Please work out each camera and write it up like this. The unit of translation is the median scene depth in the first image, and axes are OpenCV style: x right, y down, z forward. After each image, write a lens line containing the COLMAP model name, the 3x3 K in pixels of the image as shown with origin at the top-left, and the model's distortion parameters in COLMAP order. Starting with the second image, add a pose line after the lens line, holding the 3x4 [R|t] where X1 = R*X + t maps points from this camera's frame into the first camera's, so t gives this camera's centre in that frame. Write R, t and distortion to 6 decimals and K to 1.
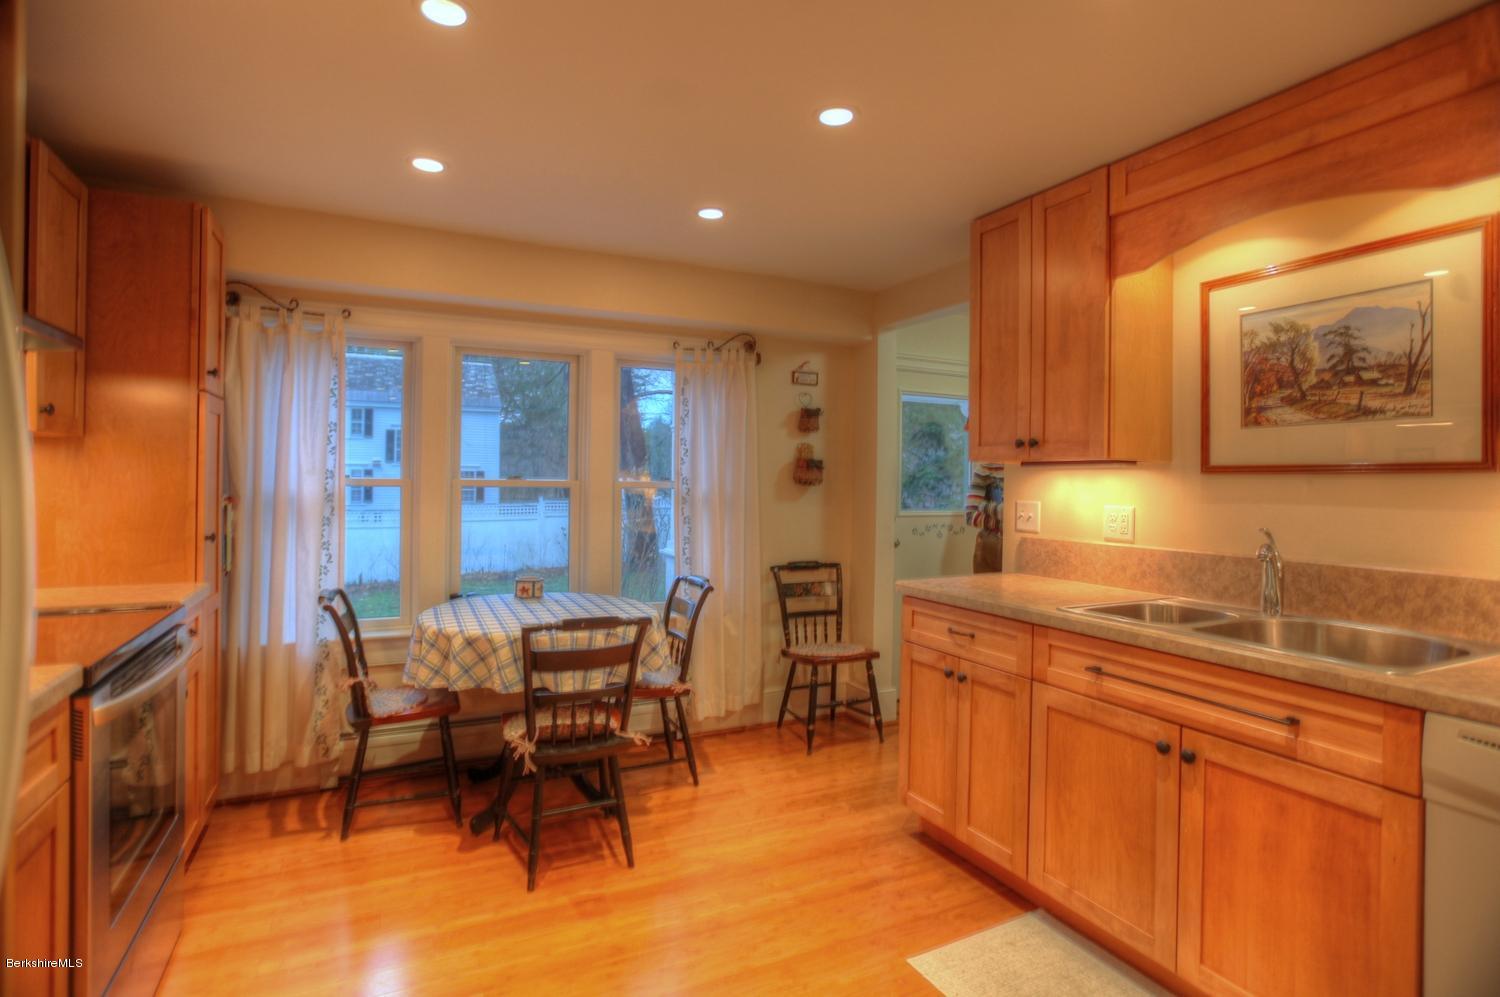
lens RADIAL K [[772.1, 0, 745.2], [0, 772.1, 483.8], [0, 0, 1]] dist [-0.053841, 0.027822]
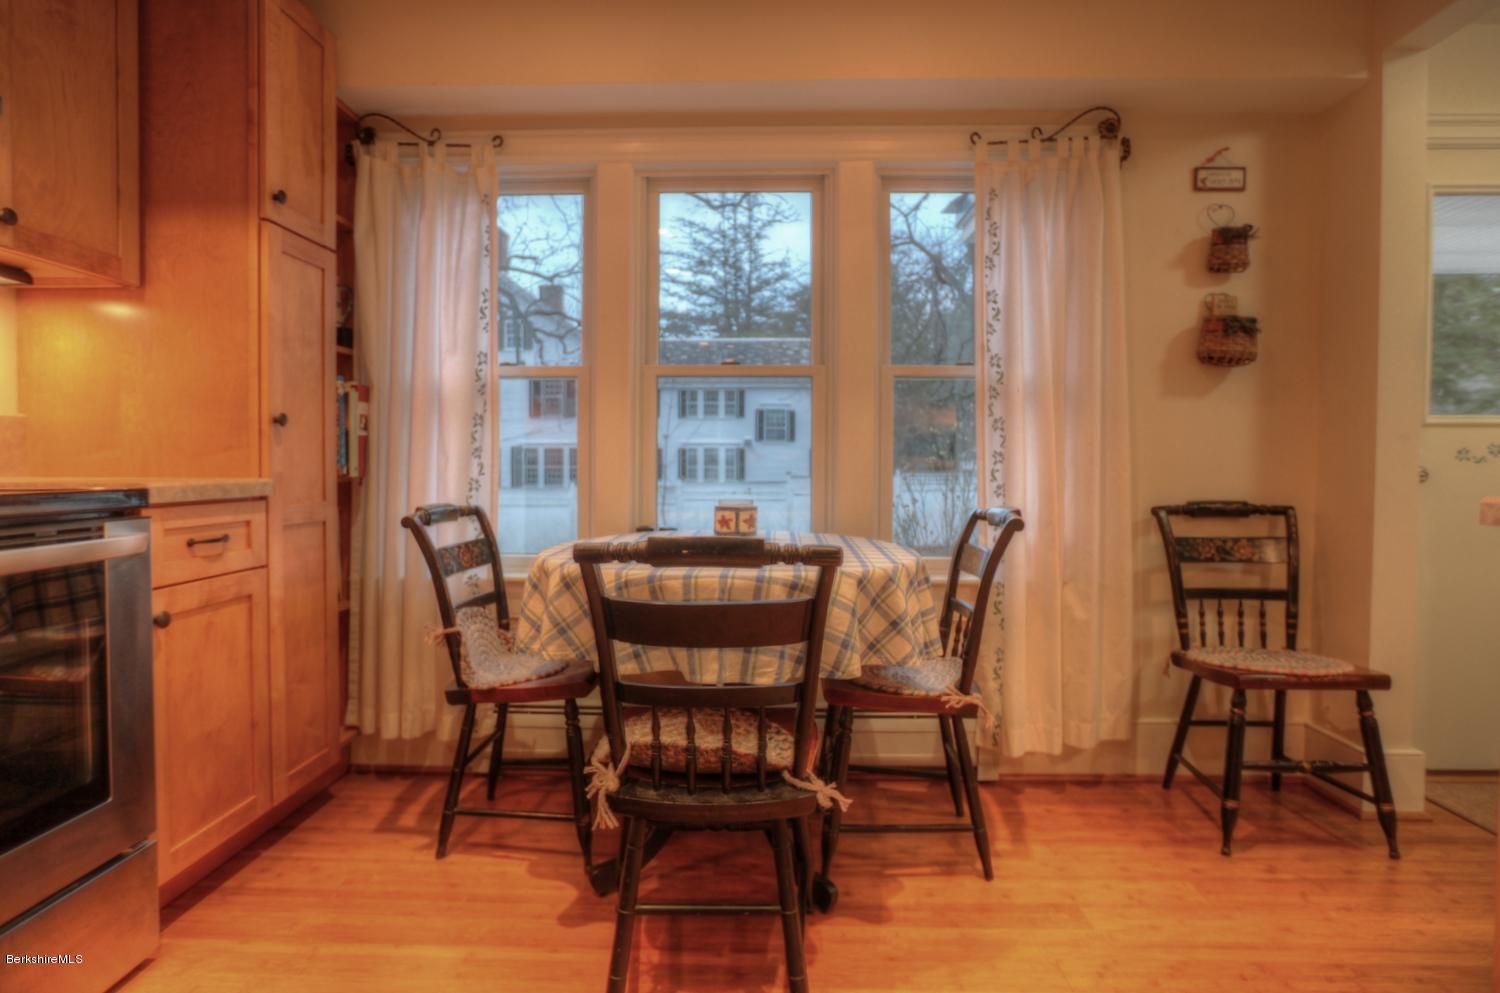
lens RADIAL K [[772.1, 0, 745.2], [0, 772.1, 481.8], [0, 0, 1]] dist [-0.053841, 0.027822]
pose [[0.883754, 0.001231, -0.467949, 0.031884], [0.004179, 0.999936, 0.010522, 0.084011], [0.467932, -0.011254, 0.883693, 0.367480]]
